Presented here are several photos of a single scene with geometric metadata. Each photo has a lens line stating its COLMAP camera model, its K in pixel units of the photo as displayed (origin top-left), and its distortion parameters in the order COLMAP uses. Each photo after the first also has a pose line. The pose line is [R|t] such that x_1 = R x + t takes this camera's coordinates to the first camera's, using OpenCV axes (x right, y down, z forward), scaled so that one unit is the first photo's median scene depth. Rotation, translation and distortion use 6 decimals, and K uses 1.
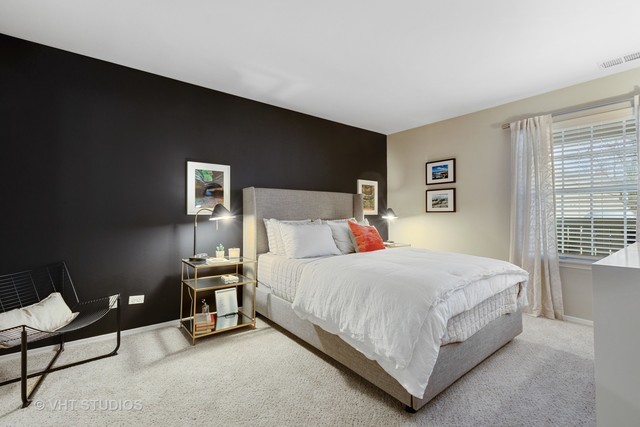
lens RADIAL K [[283.1, 0, 320.1], [0, 283.1, 213.0], [0, 0, 1]] dist [0.000374, 0.000096]
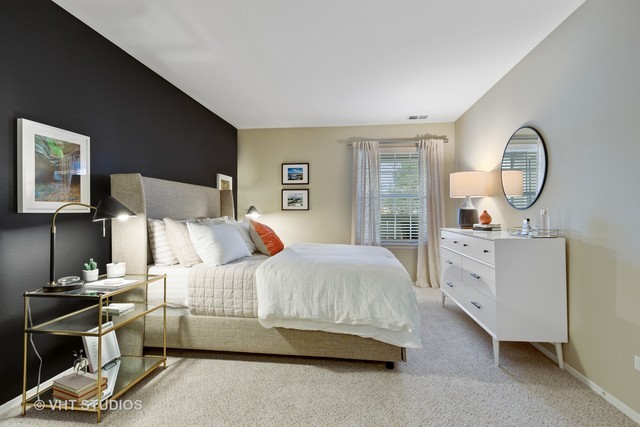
lens RADIAL K [[297.7, 0, 320.8], [0, 297.7, 211.4], [0, 0, 1]] dist [-0.001245, -0.001243]
pose [[0.705835, 0.001253, 0.708375, -0.441750], [-0.003553, 0.999992, 0.001772, -0.000383], [-0.708367, -0.003768, 0.705834, 0.151096]]
